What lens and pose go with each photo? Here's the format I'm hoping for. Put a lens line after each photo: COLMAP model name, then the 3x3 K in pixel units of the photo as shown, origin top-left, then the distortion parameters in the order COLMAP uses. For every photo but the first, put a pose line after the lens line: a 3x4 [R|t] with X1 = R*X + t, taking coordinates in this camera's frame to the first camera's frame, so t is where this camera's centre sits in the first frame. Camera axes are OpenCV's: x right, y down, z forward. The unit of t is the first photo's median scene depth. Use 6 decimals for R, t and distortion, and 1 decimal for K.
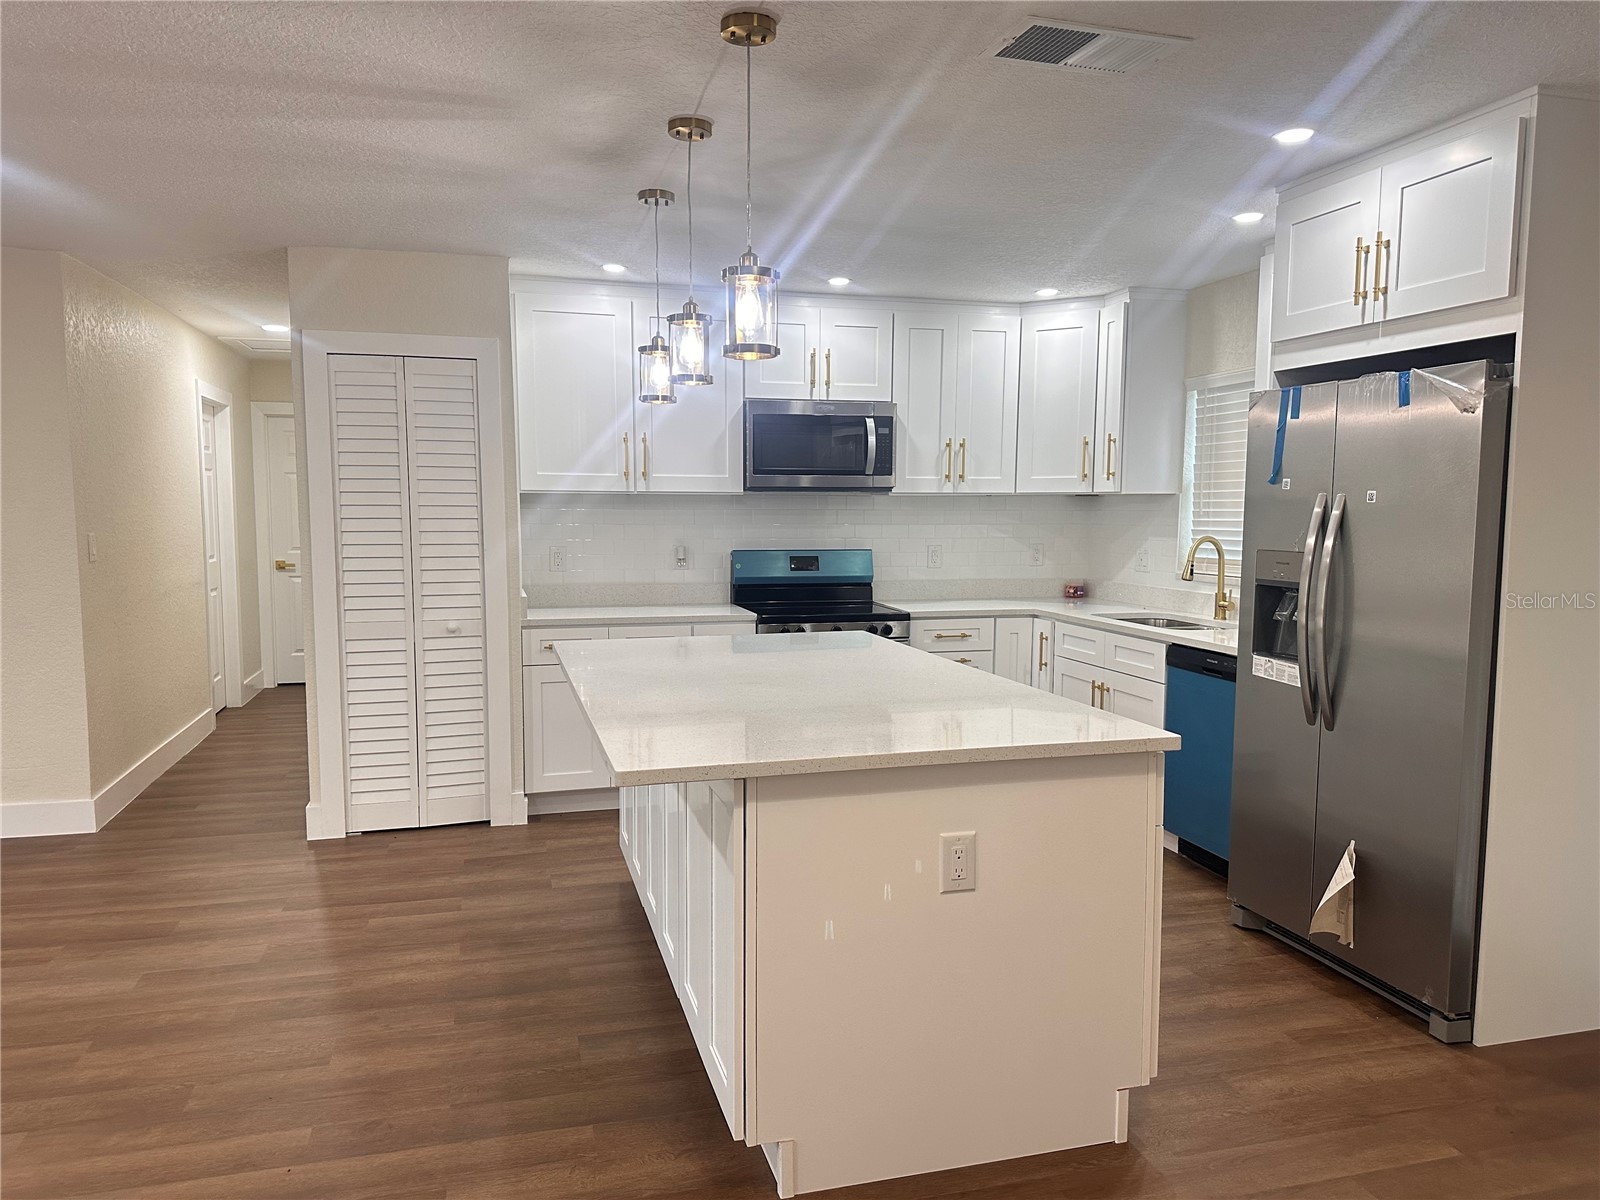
lens RADIAL K [[1126.2, 0, 797.1], [0, 1126.2, 604.8], [0, 0, 1]] dist [0.107028, -0.152358]
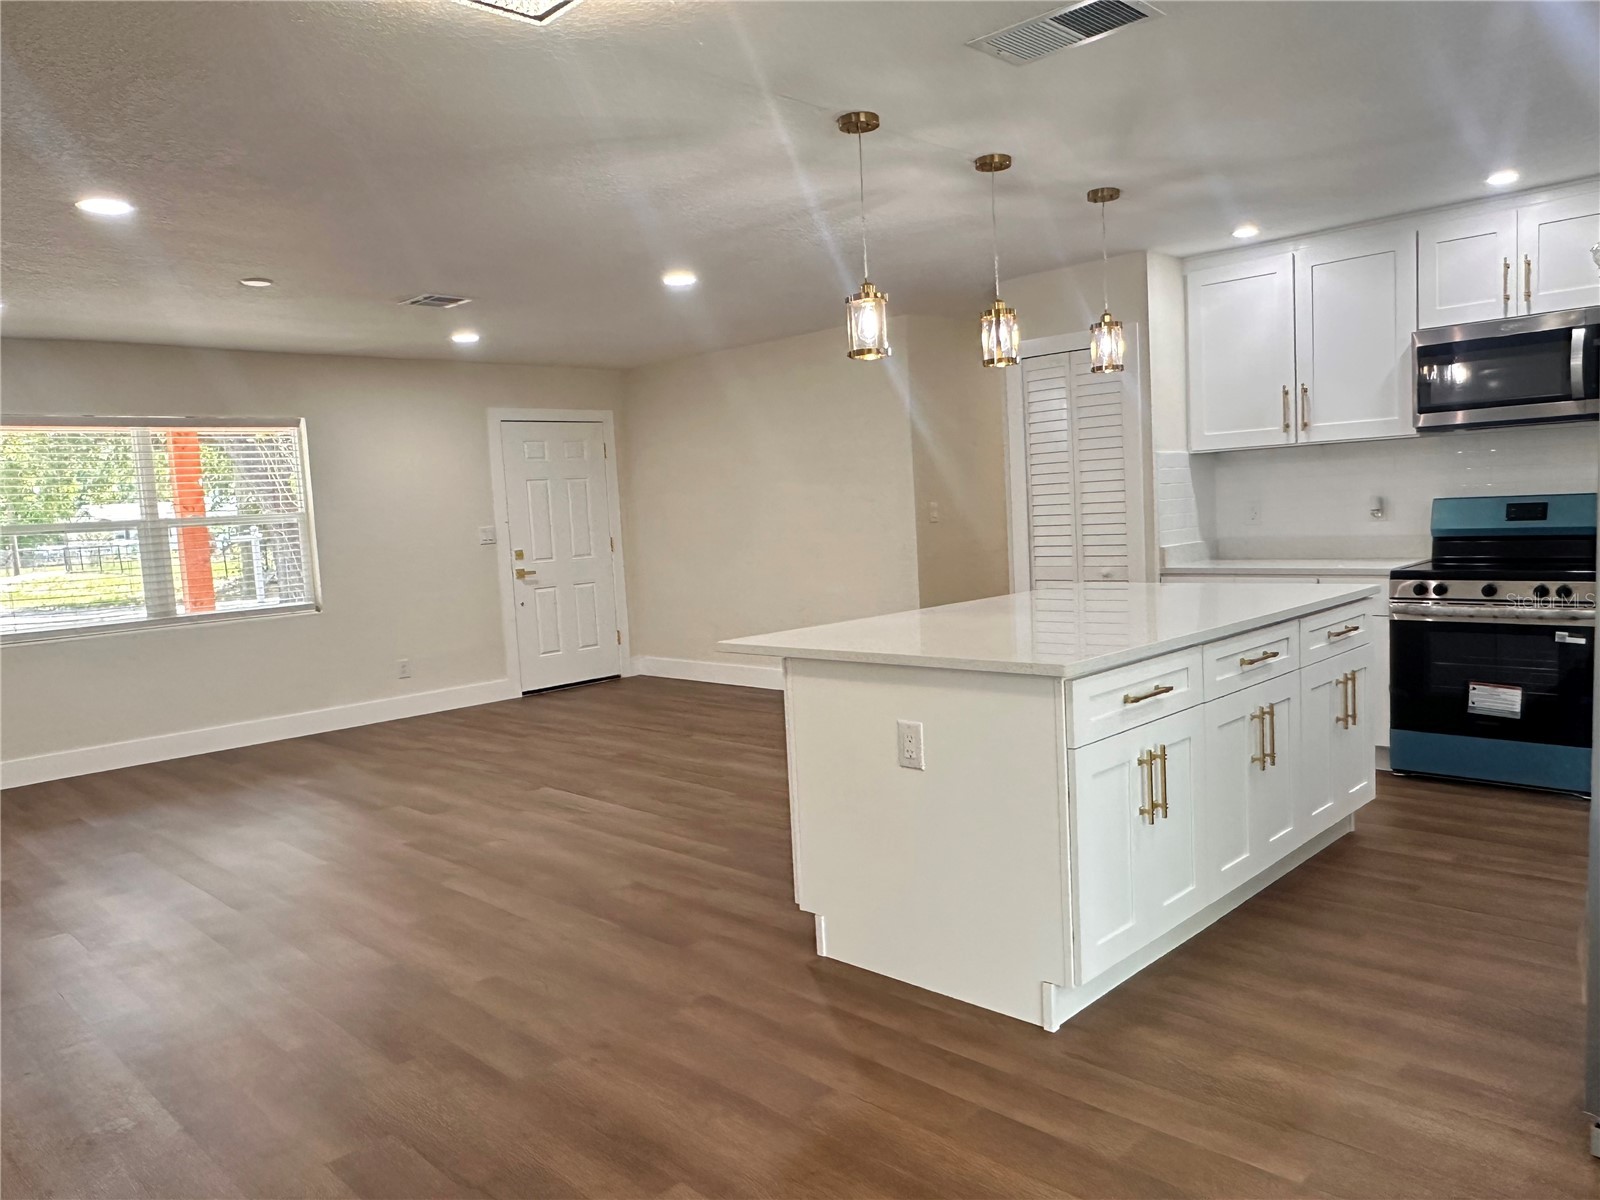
lens RADIAL K [[1135.1, 0, 789.3], [0, 1135.1, 605.7], [0, 0, 1]] dist [-0.004701, 0.006684]
pose [[0.492812, 0.049784, -0.868711, 0.576689], [-0.022788, 0.998758, 0.044310, 0.009493], [0.869838, -0.002040, 0.493334, 0.130535]]
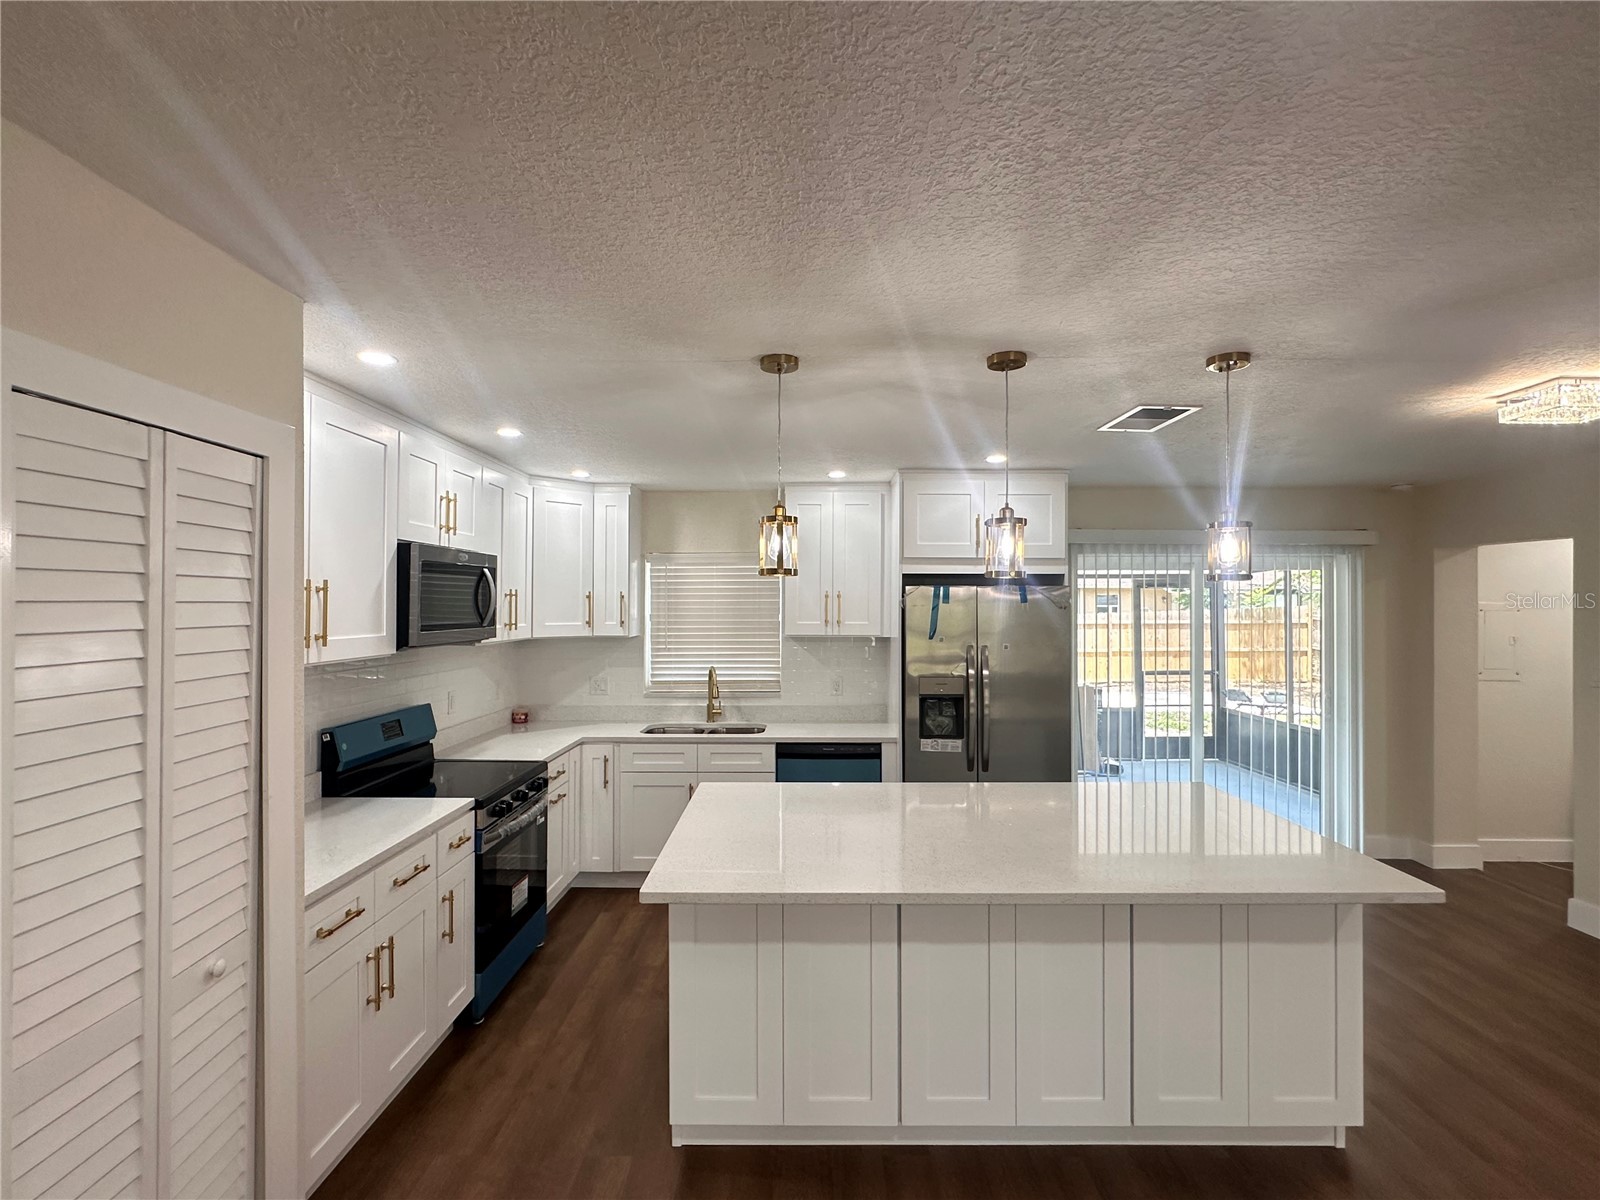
lens RADIAL K [[761.4, 0, 799.5], [0, 761.4, 599.3], [0, 0, 1]] dist [-0.001056, 0.000215]
pose [[0.269804, 0.004769, 0.962903, -0.571067], [0.085577, 0.995912, -0.028911, -0.112777], [-0.959105, 0.090202, 0.268293, 0.658370]]
